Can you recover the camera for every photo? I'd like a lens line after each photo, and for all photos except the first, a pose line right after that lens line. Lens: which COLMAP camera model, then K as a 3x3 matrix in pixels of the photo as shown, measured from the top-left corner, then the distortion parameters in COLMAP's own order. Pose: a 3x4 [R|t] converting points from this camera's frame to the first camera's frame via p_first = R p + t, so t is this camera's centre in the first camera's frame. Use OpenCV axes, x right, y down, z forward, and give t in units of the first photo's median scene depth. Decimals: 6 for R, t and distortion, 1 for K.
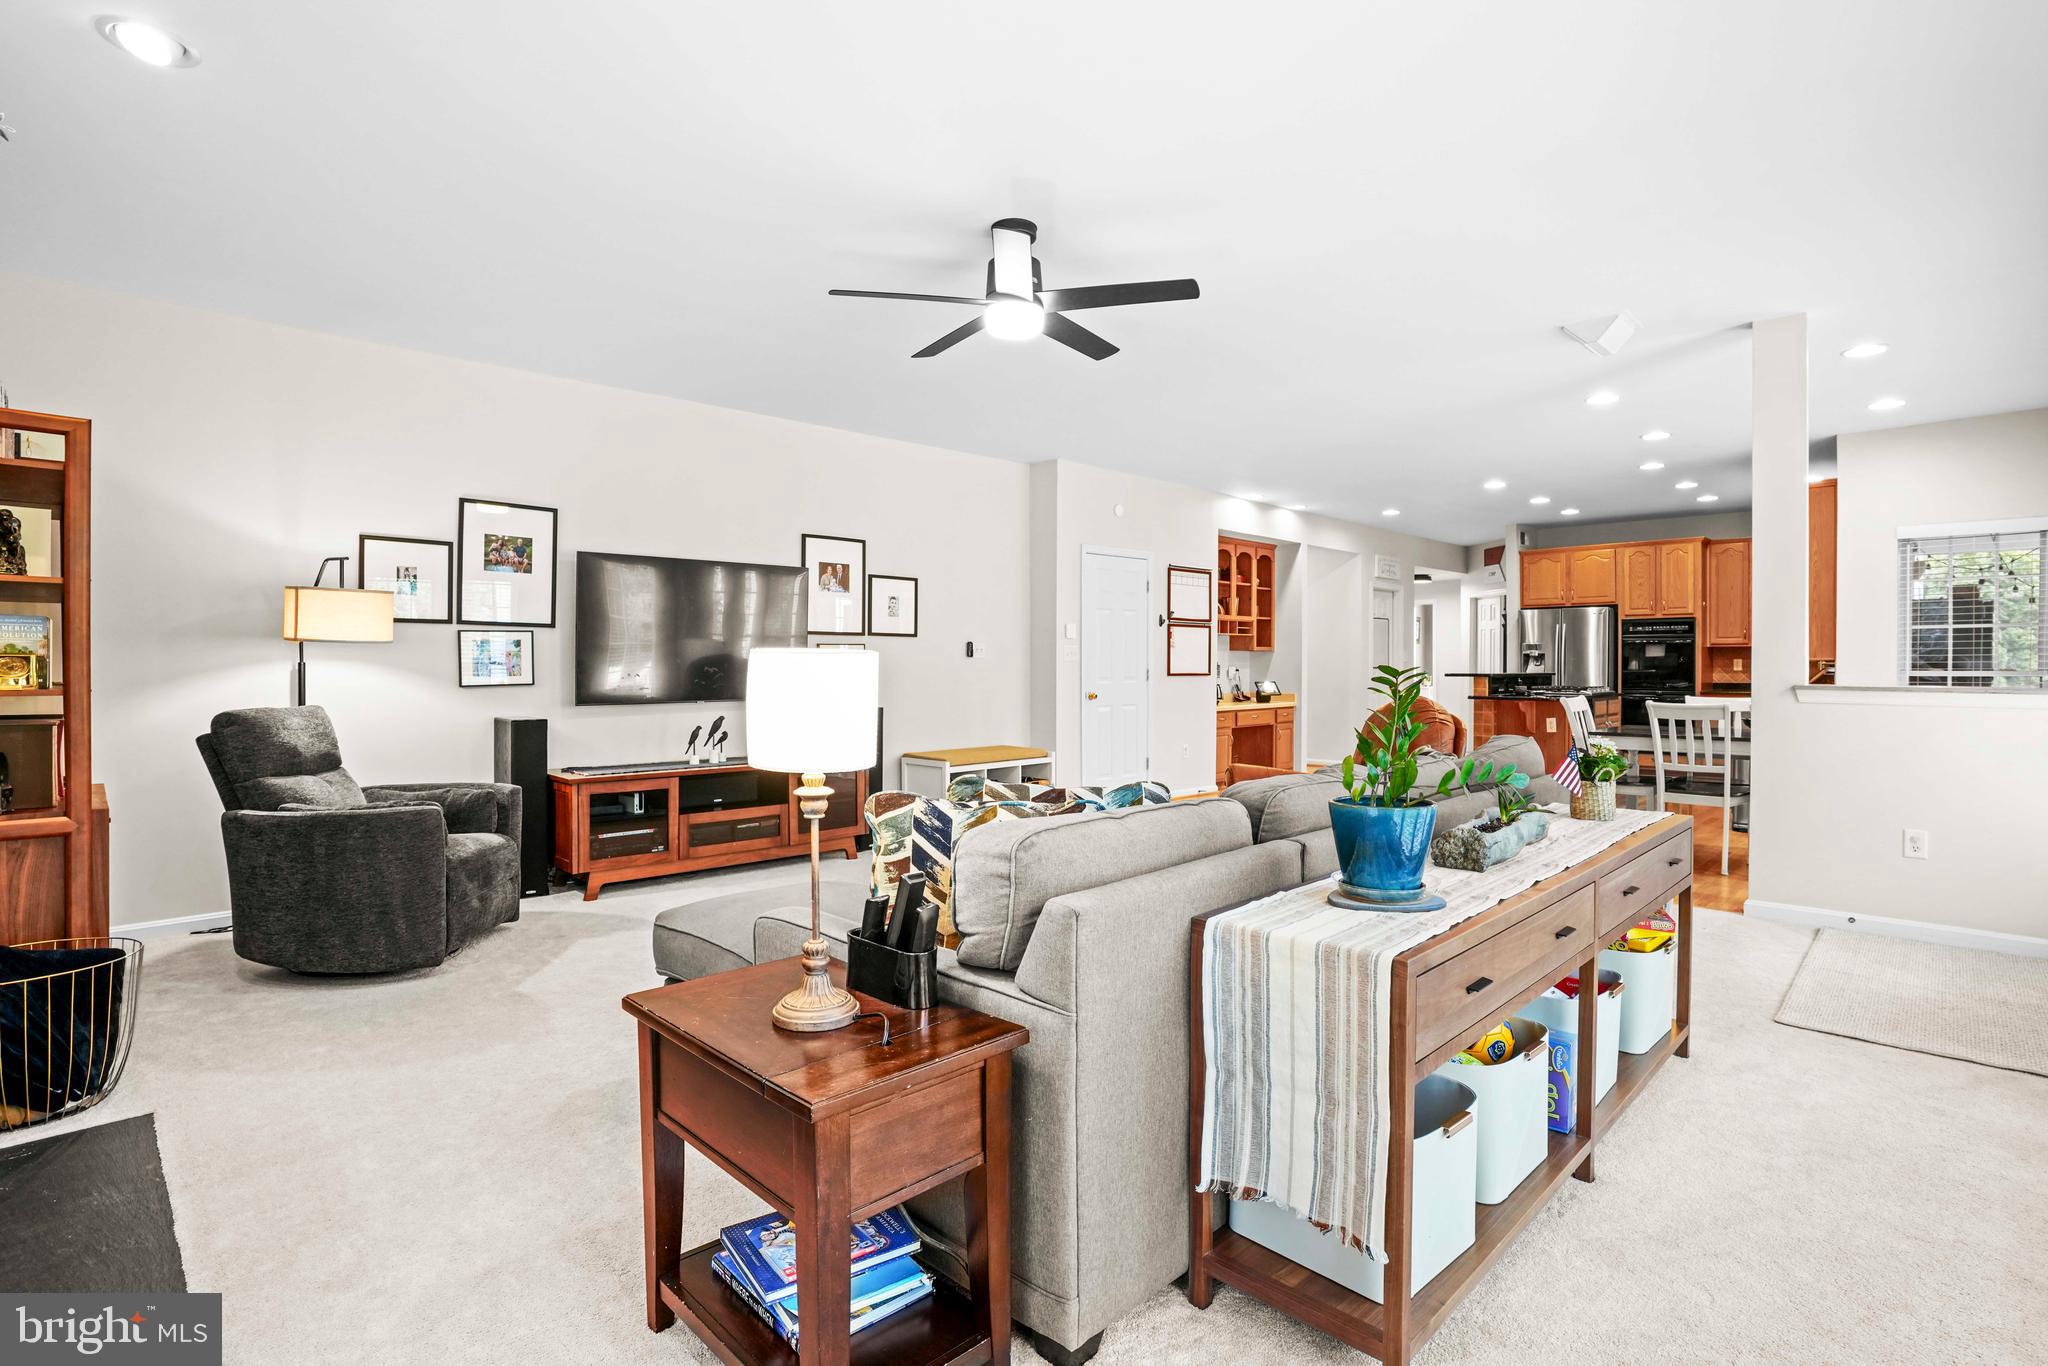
lens RADIAL K [[1019.6, 0, 1028.4], [0, 1019.6, 658.4], [0, 0, 1]] dist [-0.068449, 0.027311]
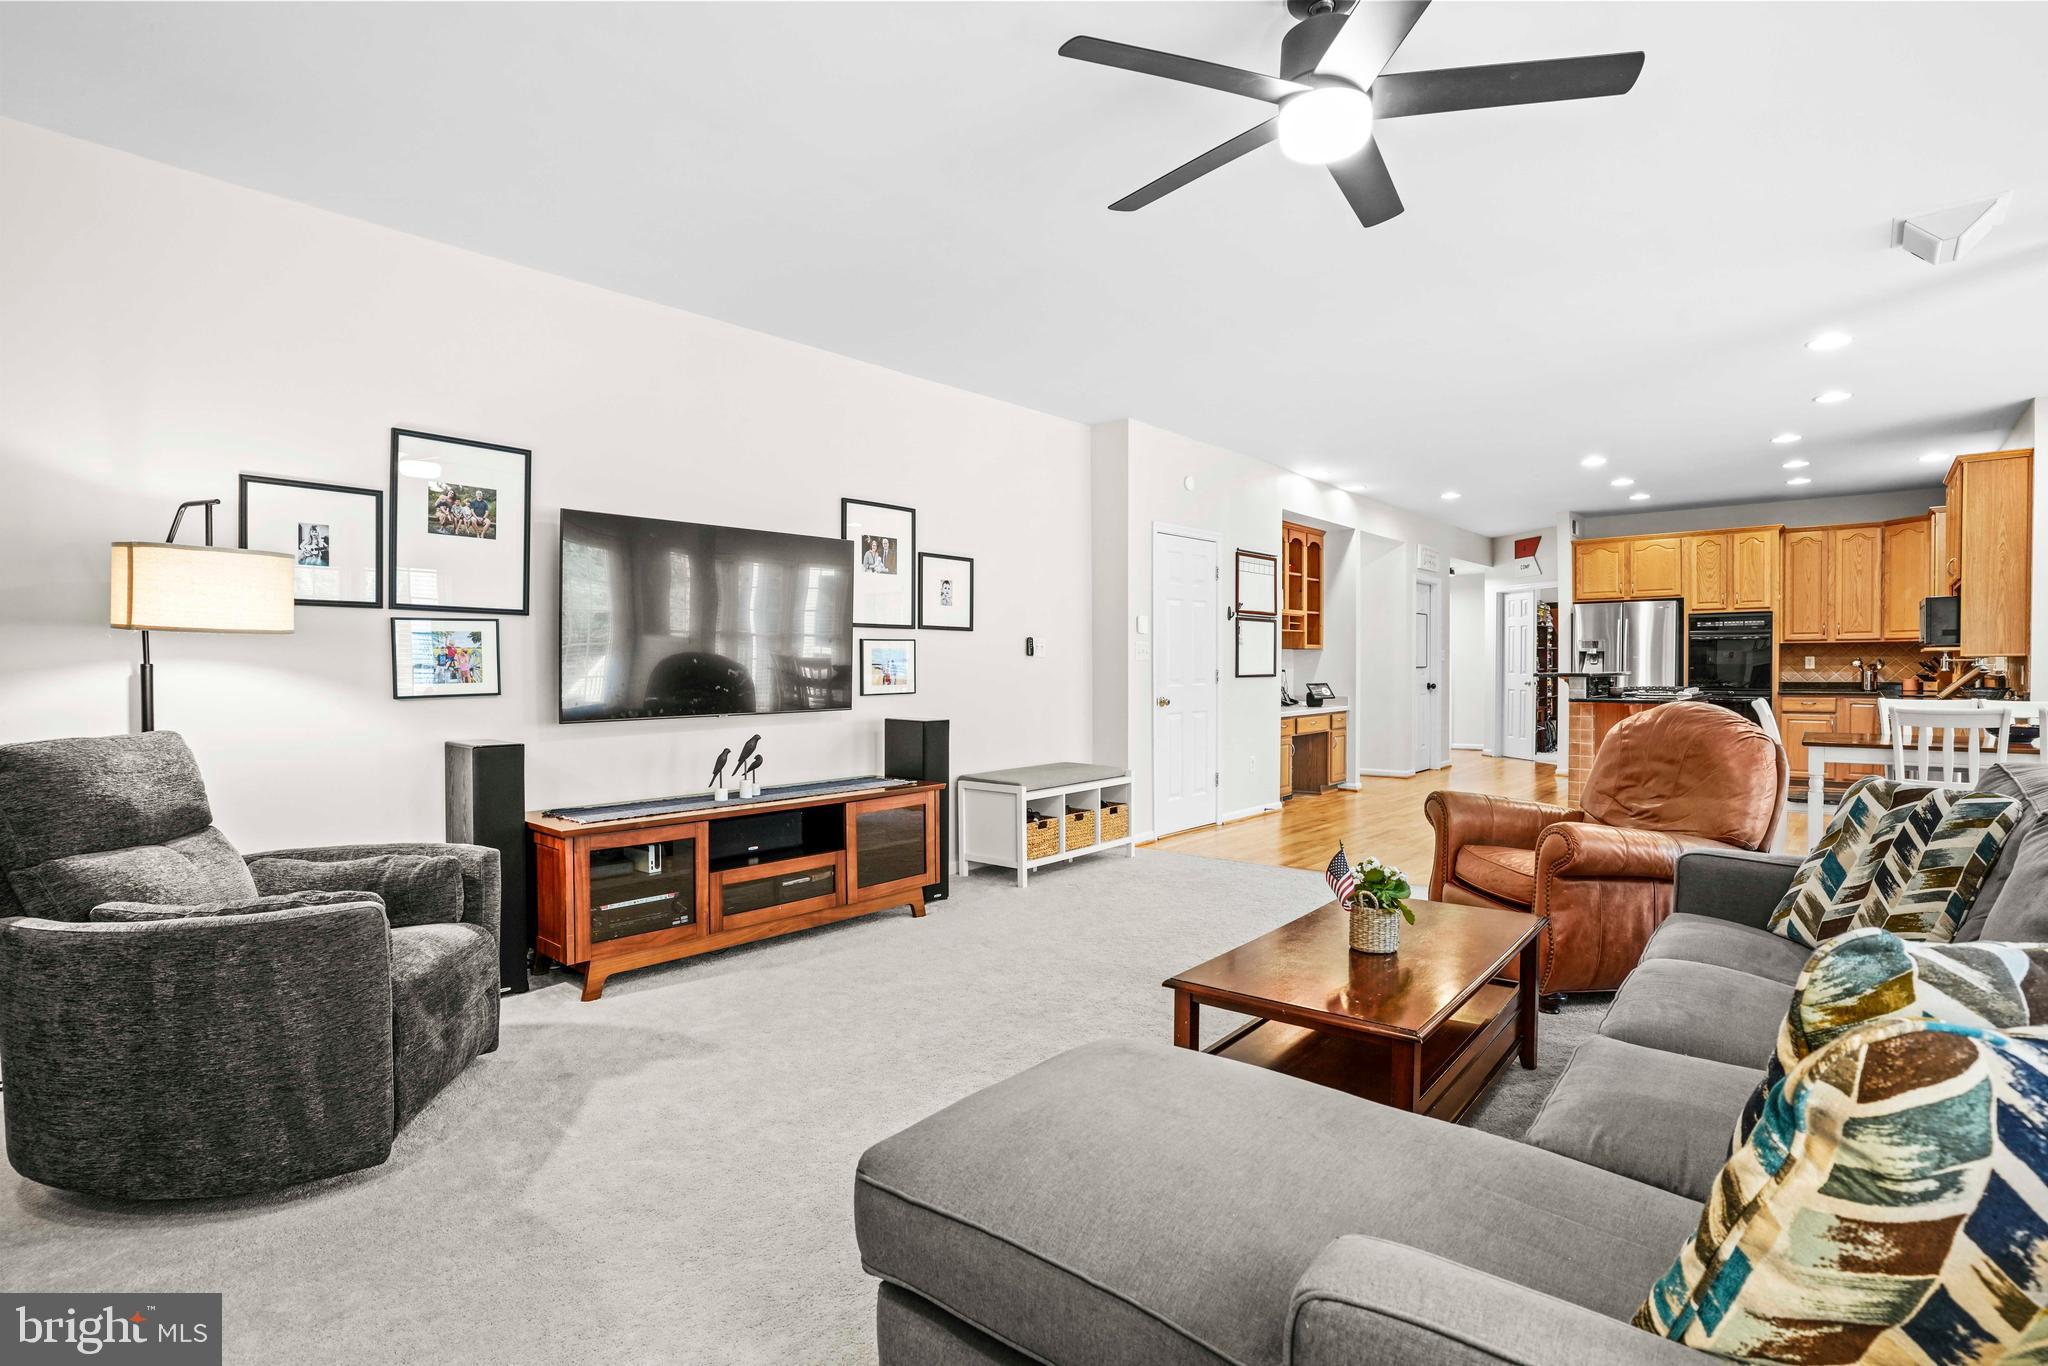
lens RADIAL K [[1008.8, 0, 1028.7], [0, 1008.8, 670.0], [0, 0, 1]] dist [-0.069353, 0.030270]
pose [[0.996878, -0.004467, 0.078827, -0.170139], [0.003700, 0.999944, 0.009874, 0.002903], [-0.078867, -0.009551, 0.996839, 0.262592]]
